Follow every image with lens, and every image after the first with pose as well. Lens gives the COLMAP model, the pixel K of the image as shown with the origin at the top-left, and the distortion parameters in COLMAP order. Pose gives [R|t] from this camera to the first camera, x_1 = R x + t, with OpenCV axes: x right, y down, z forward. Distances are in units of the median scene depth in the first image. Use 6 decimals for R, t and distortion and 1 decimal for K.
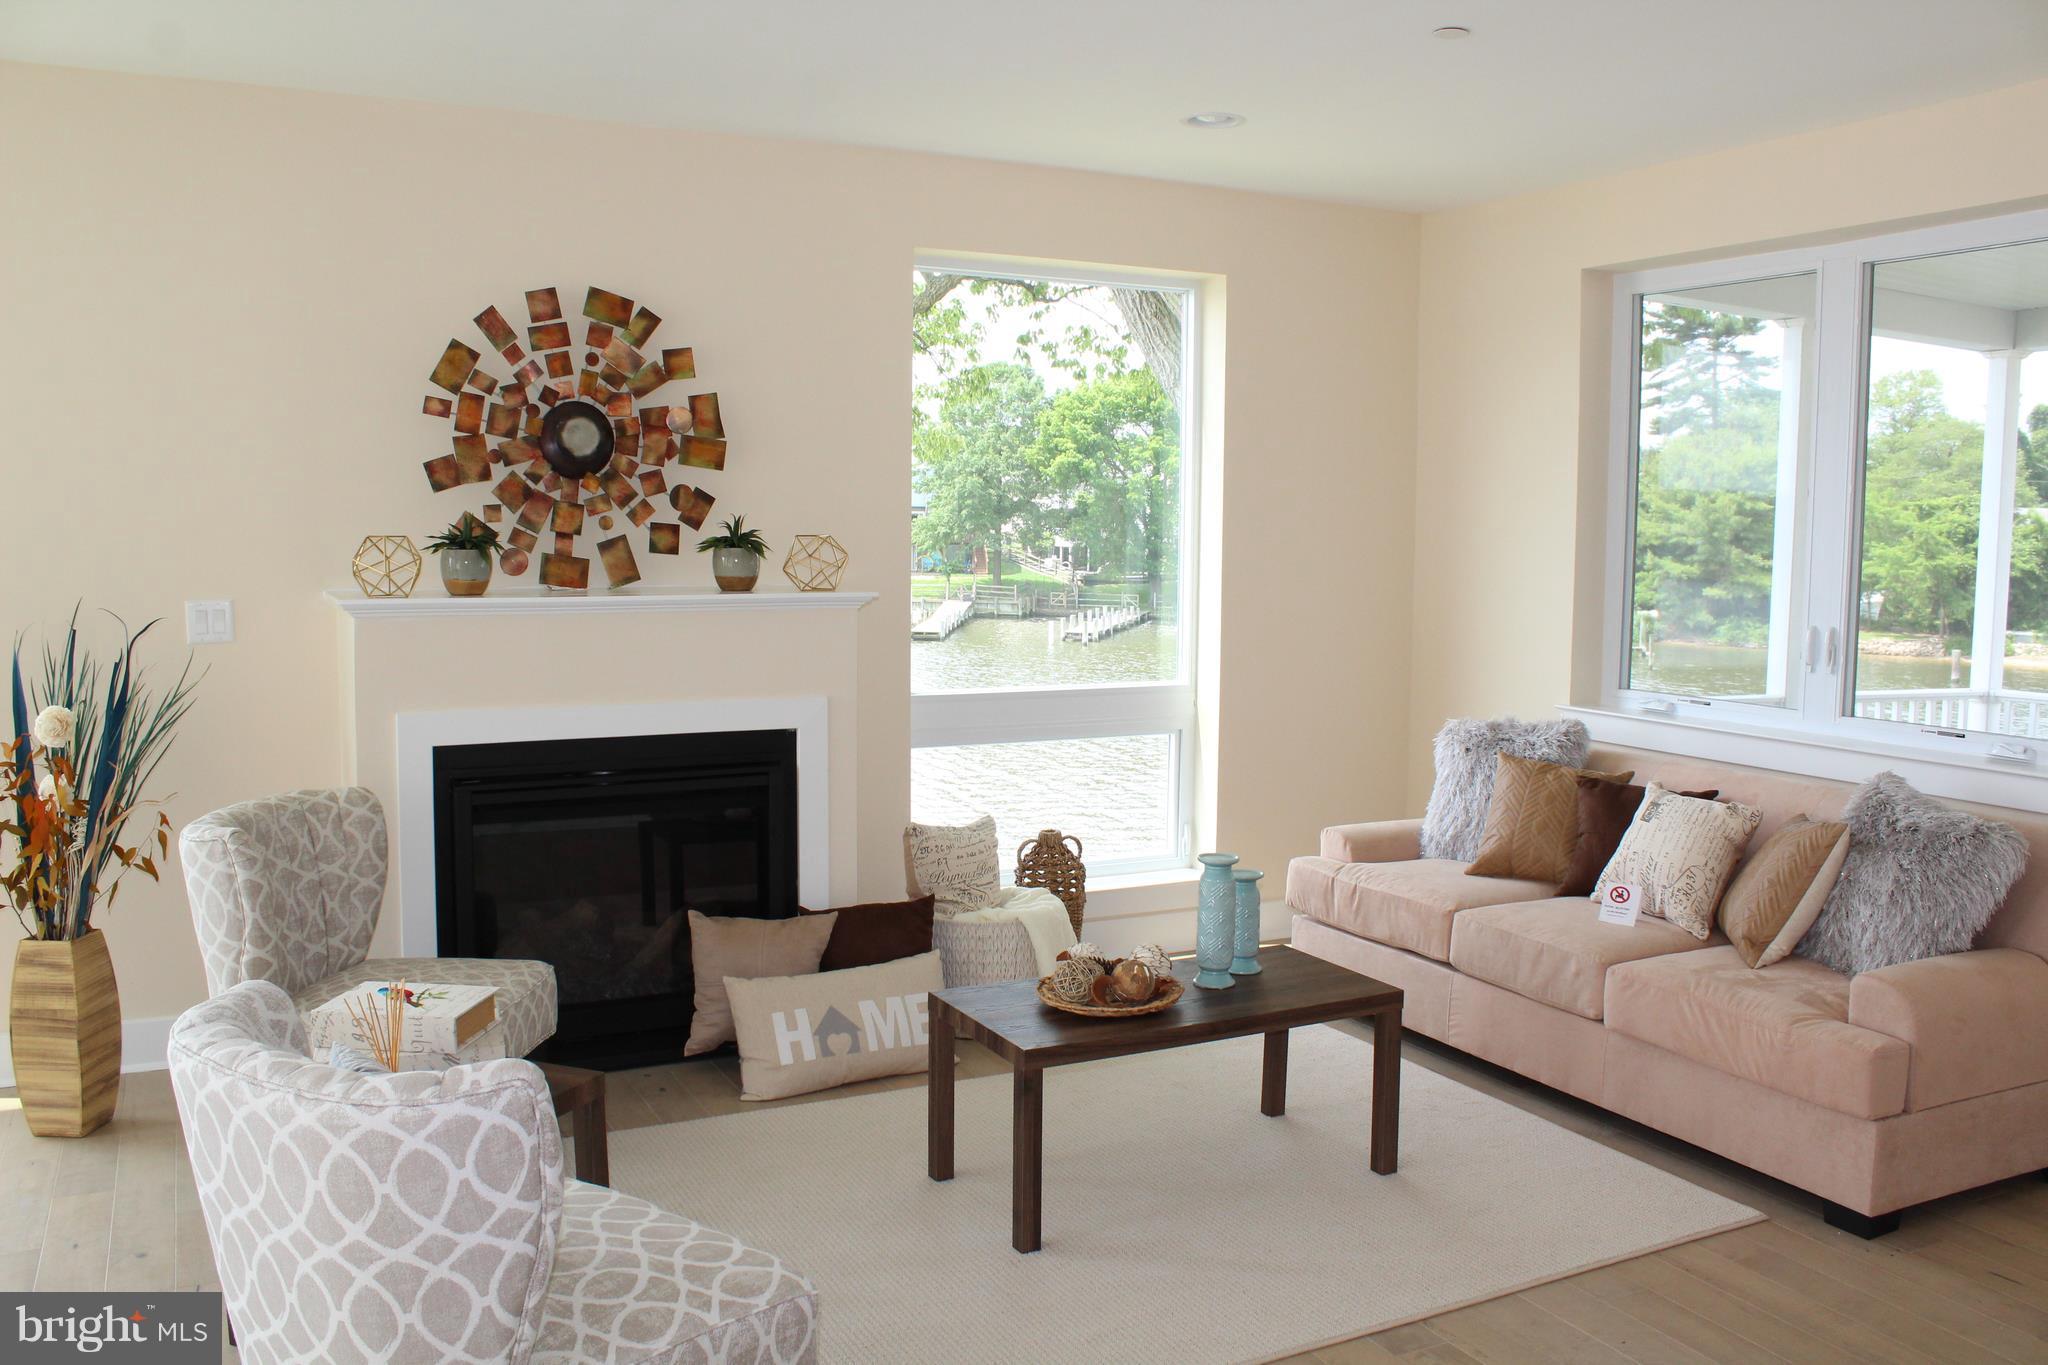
lens RADIAL K [[1741.1, 0, 1026.4], [0, 1741.1, 677.6], [0, 0, 1]] dist [-0.129230, 0.044507]
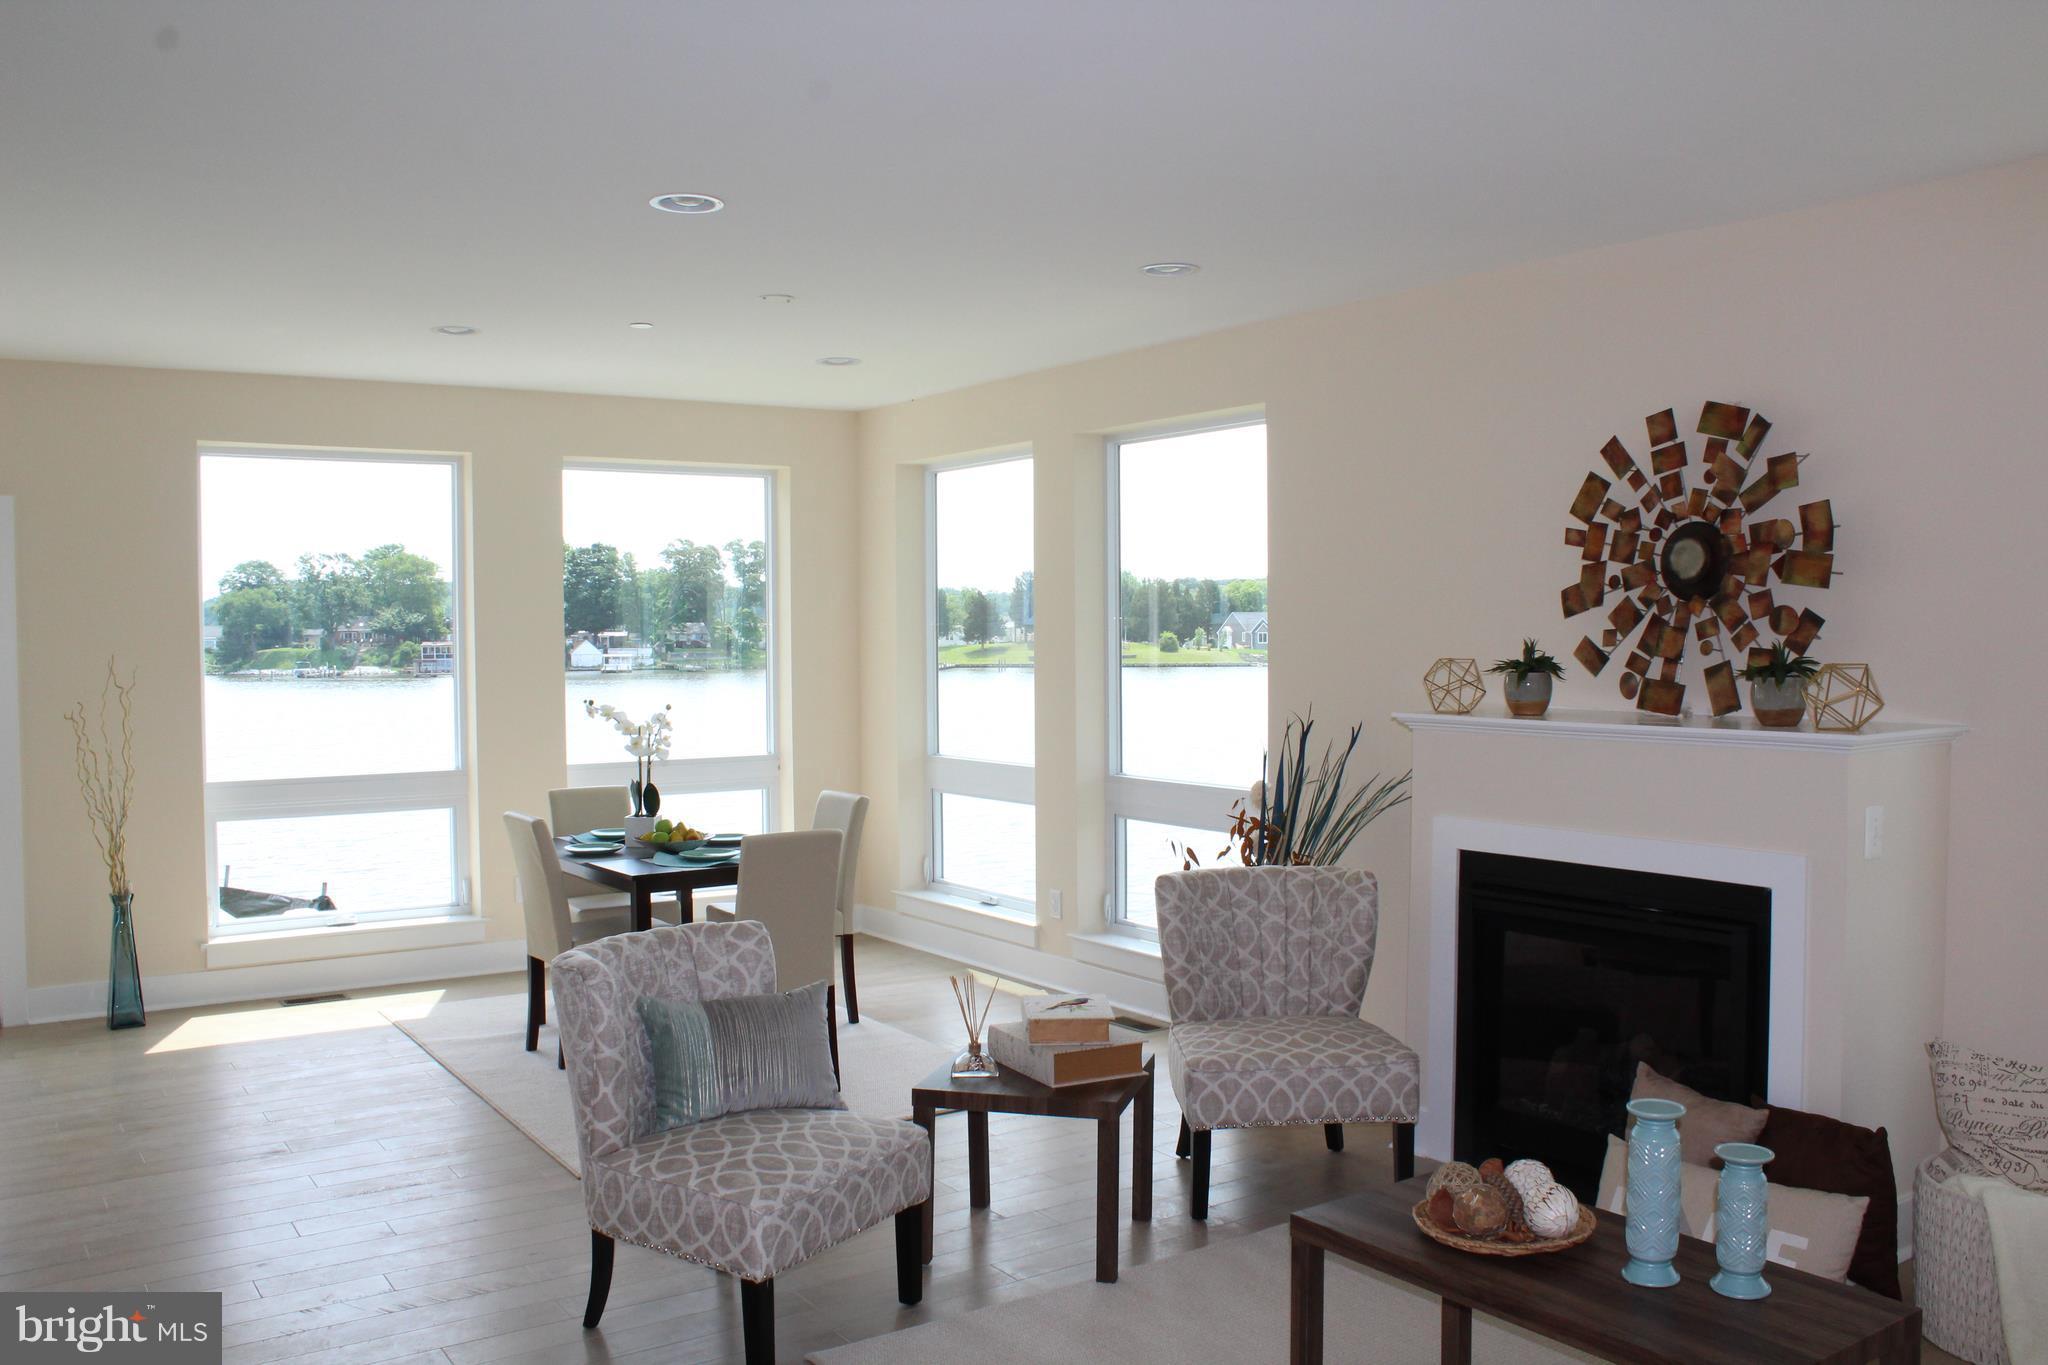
lens RADIAL K [[1741.1, 0, 951.6], [0, 1741.1, 664.0], [0, 0, 1]] dist [-0.129230, 0.044507]
pose [[0.113922, 0.003505, -0.993483, 0.639639], [-0.092180, 0.995717, -0.007058, -0.036347], [0.989204, 0.092383, 0.113758, 0.489023]]
